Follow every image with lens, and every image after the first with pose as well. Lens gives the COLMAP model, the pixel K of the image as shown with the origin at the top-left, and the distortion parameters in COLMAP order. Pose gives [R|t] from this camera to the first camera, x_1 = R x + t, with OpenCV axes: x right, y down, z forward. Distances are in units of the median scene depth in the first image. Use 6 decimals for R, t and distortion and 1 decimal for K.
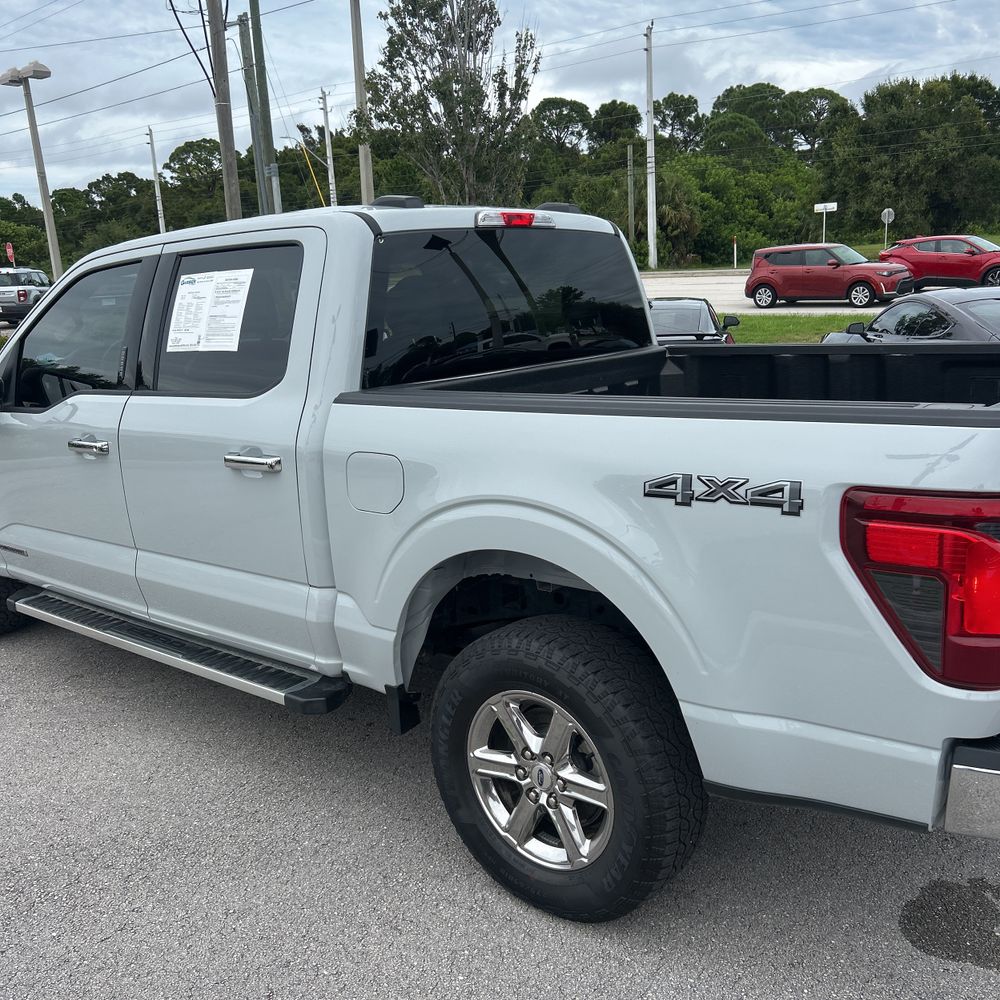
lens RADIAL K [[1017.5, 0, 501.0], [0, 1017.5, 503.7], [0, 0, 1]] dist [0.020196, 0.008489]
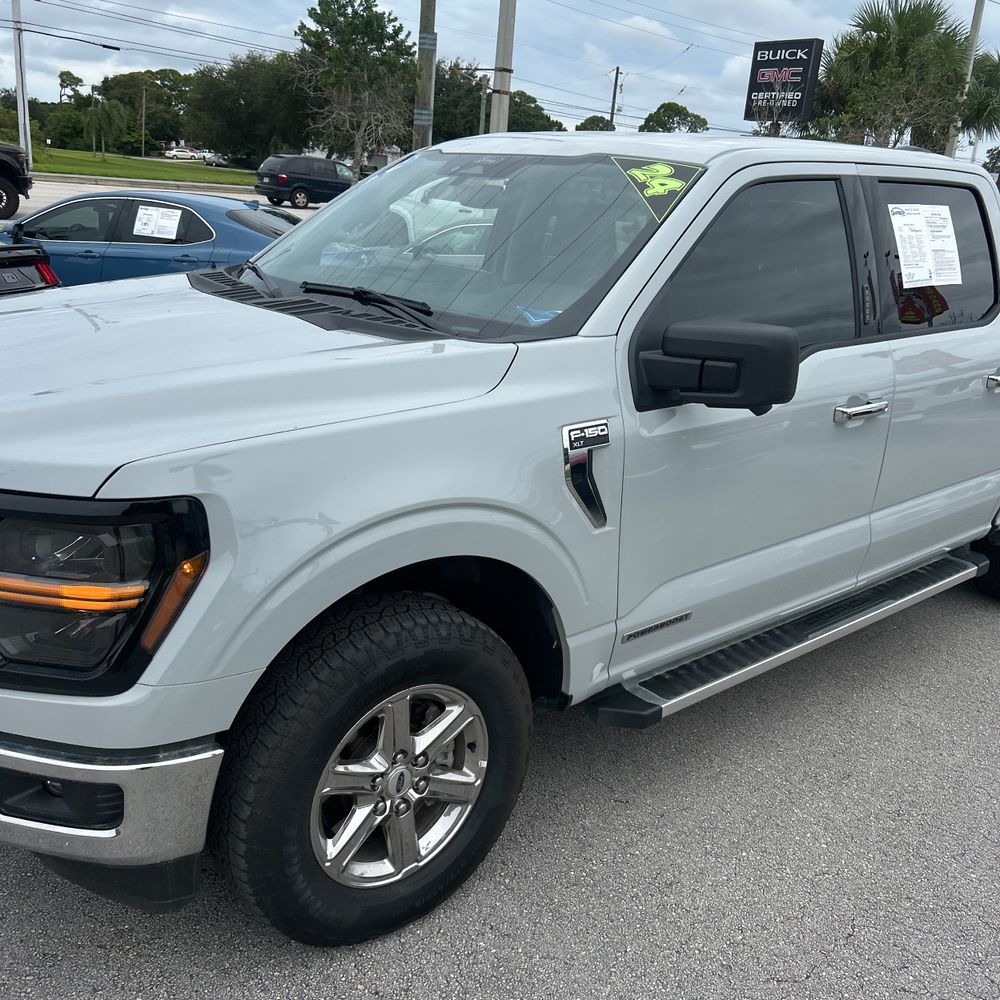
lens RADIAL K [[1017.5, 0, 501.0], [0, 1017.5, 503.7], [0, 0, 1]] dist [0.020196, 0.008489]
pose [[0.148582, -0.242747, 0.958643, -0.296323], [0.149610, 0.963763, 0.220856, -0.049266], [-0.977517, 0.110607, 0.179516, 0.271165]]
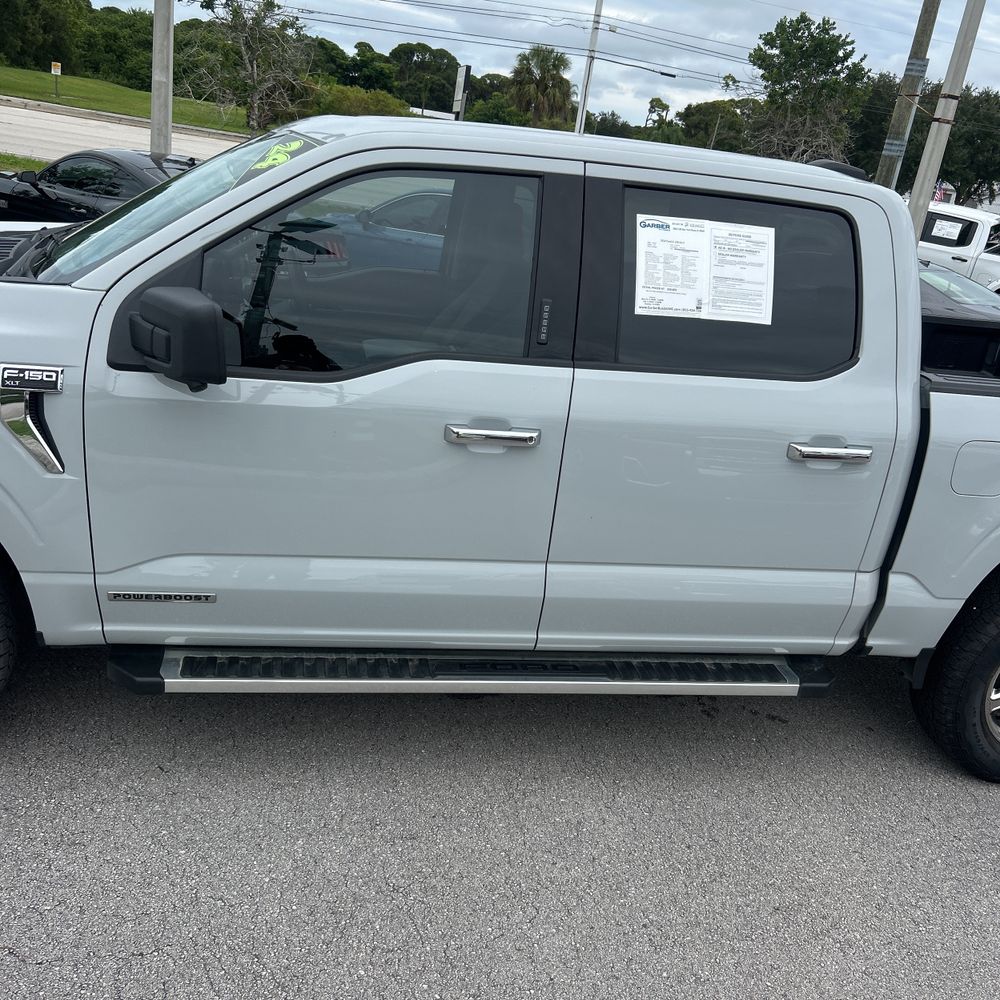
lens RADIAL K [[1008.9, 0, 505.6], [0, 1008.9, 498.9], [0, 0, 1]] dist [0.080639, -0.131145]
pose [[0.611545, -0.129086, 0.780608, -0.227972], [0.012744, 0.988080, 0.153412, -0.028746], [-0.791107, -0.083870, 0.605901, 0.132165]]
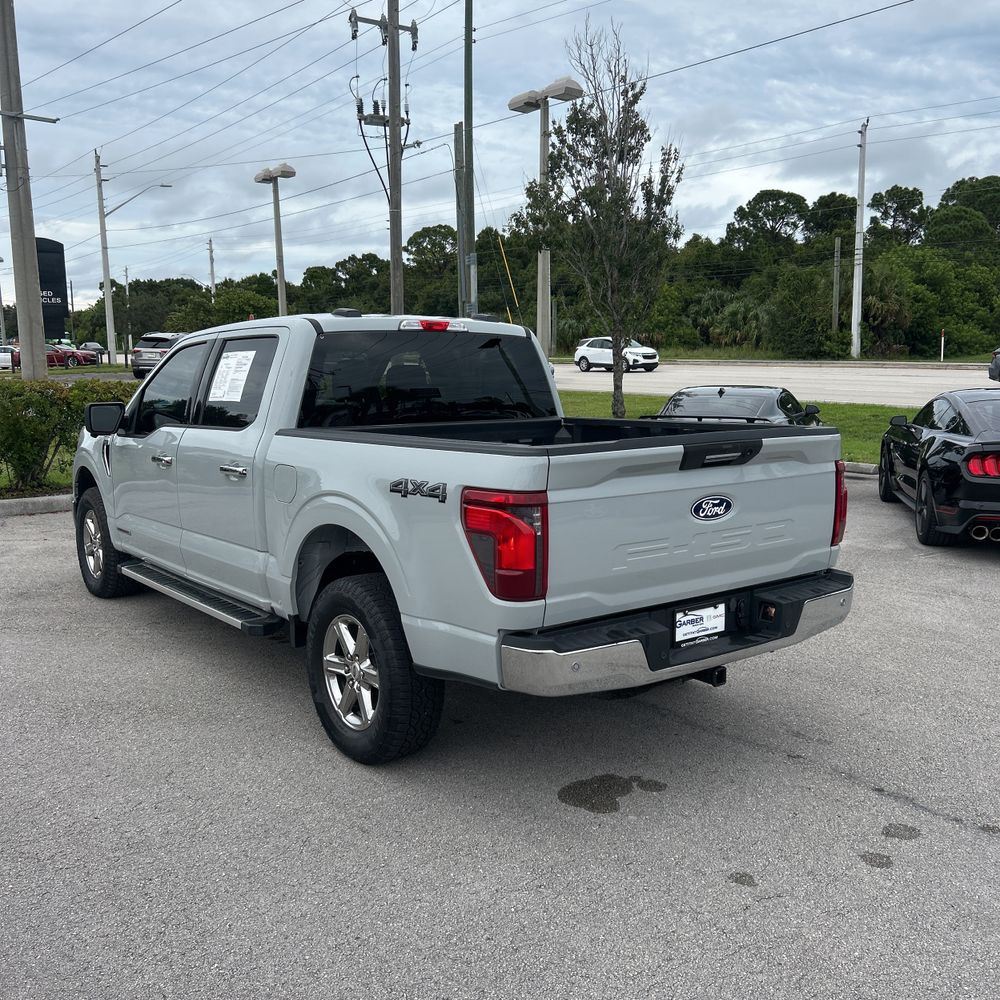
lens RADIAL K [[1008.9, 0, 505.6], [0, 1008.9, 498.9], [0, 0, 1]] dist [0.080639, -0.131145]
pose [[0.977152, 0.069081, -0.201001, 0.096272], [-0.084796, 0.993891, -0.070646, 0.015420], [0.194892, 0.086076, 0.977040, -0.089694]]
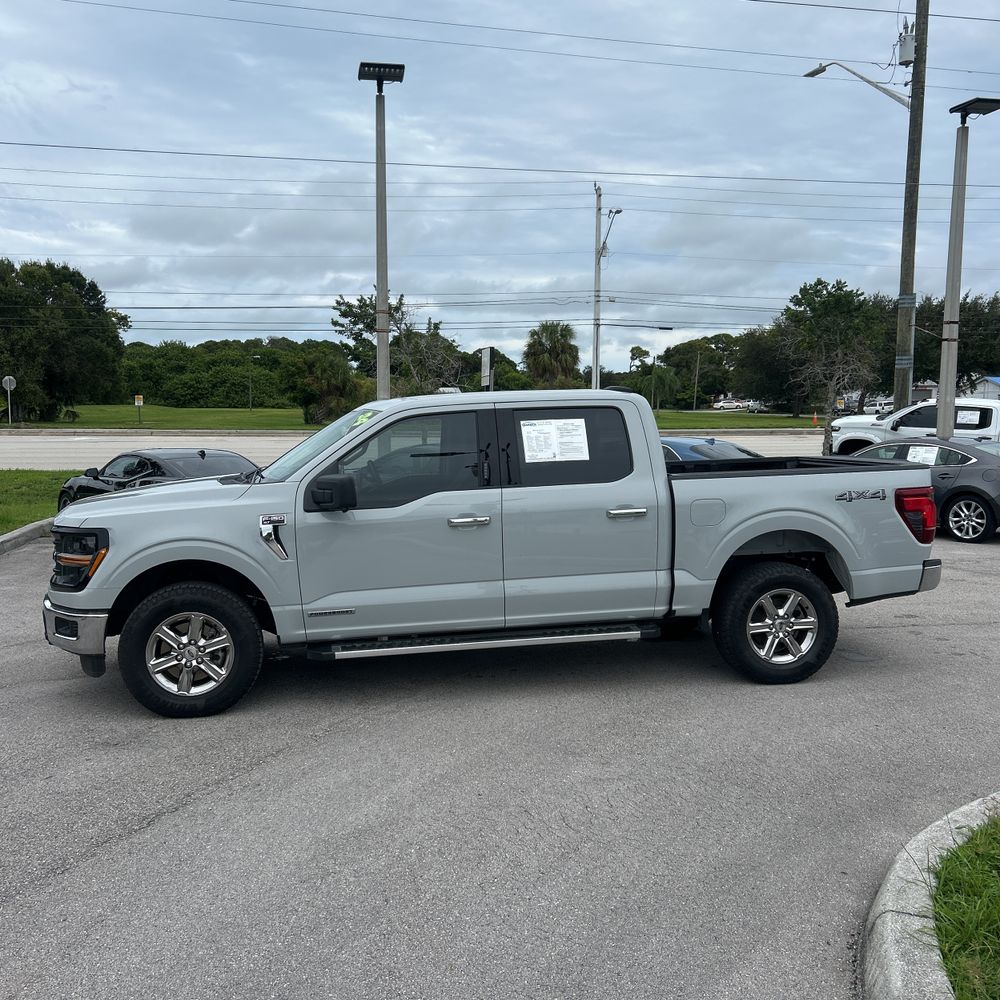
lens RADIAL K [[1008.9, 0, 505.6], [0, 1008.9, 498.9], [0, 0, 1]] dist [0.080639, -0.131145]
pose [[0.625849, -0.025871, 0.779515, -0.384025], [0.153835, 0.983911, -0.090855, 0.015037], [-0.764623, 0.176779, 0.619759, -0.011040]]
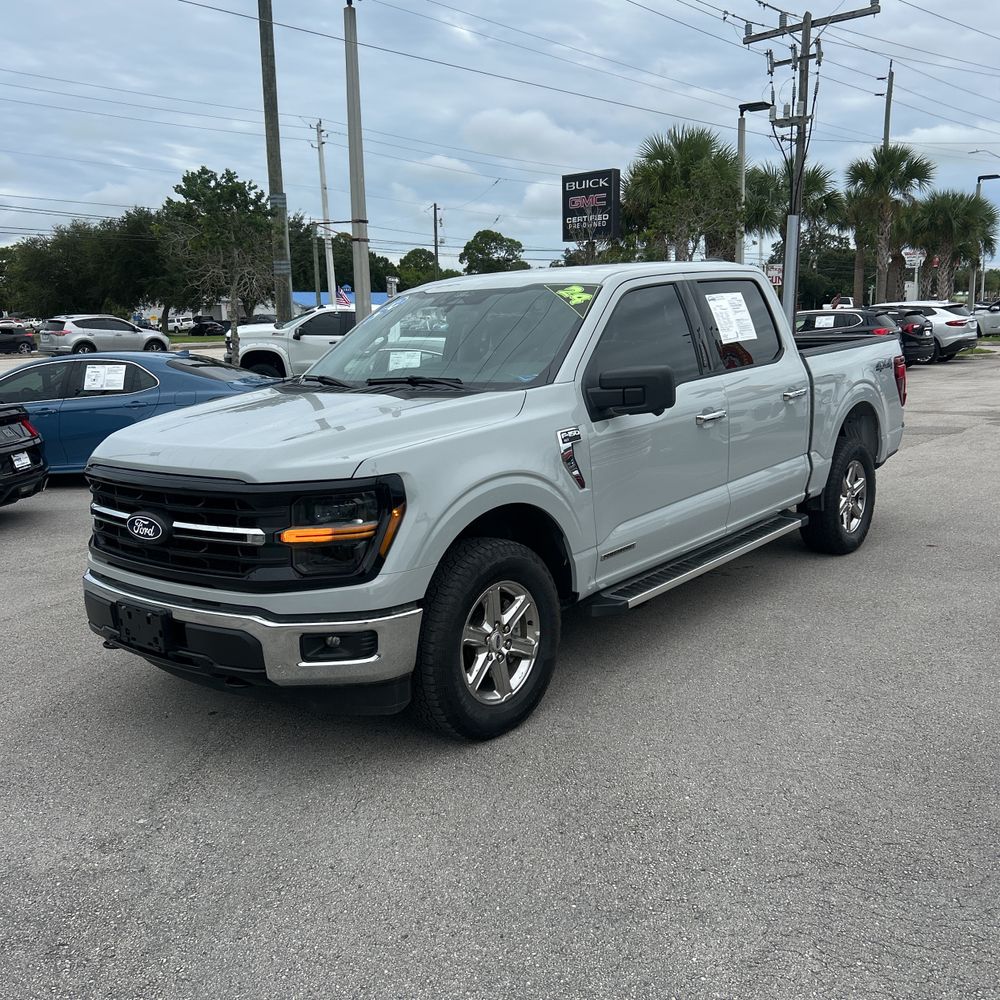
lens RADIAL K [[1008.9, 0, 505.6], [0, 1008.9, 498.9], [0, 0, 1]] dist [0.080639, -0.131145]
pose [[-0.013157, -0.134810, 0.990784, -0.413223], [0.262644, 0.955611, 0.133512, -0.048019], [-0.964803, 0.261980, 0.022834, 0.298902]]
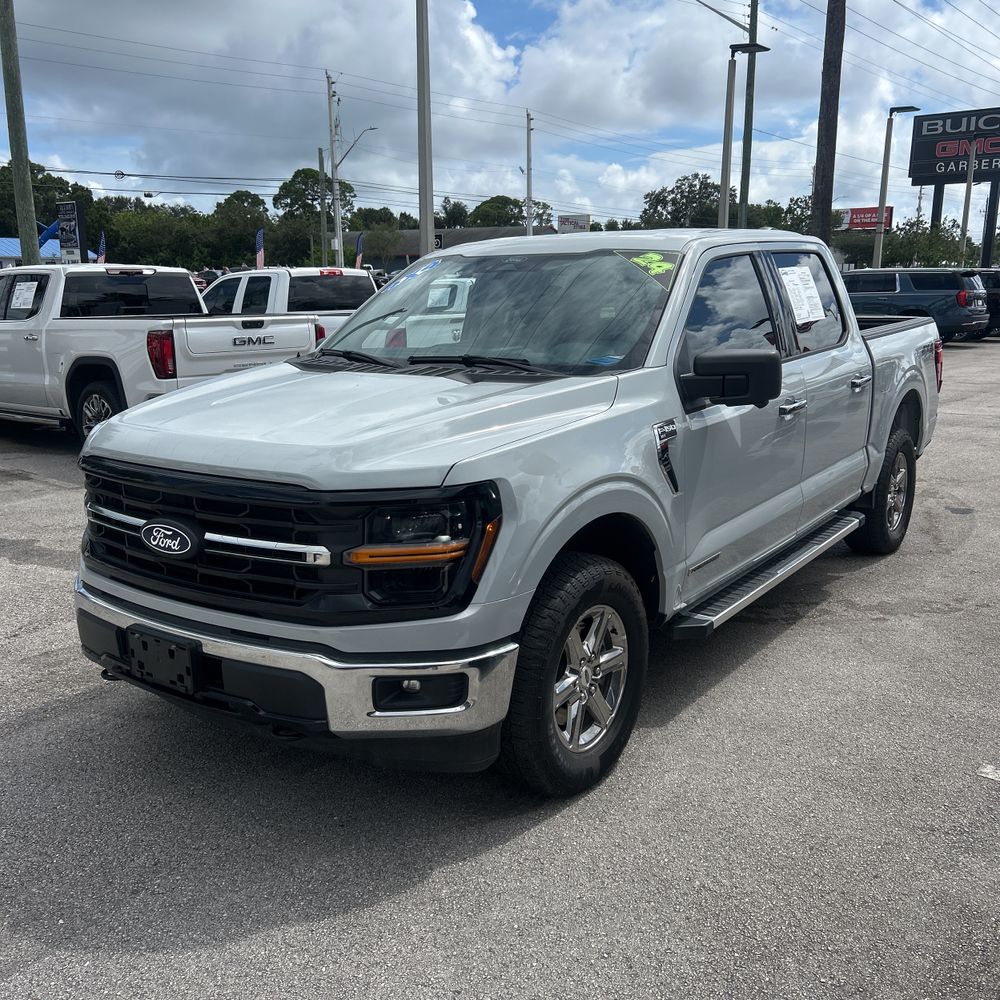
lens RADIAL K [[1017.5, 0, 501.0], [0, 1017.5, 503.7], [0, 0, 1]] dist [0.020196, 0.008489]
pose [[-0.081779, -0.168411, 0.982319, -0.370128], [0.238312, 0.953725, 0.183349, -0.058724], [-0.967739, 0.249093, -0.037860, 0.332349]]
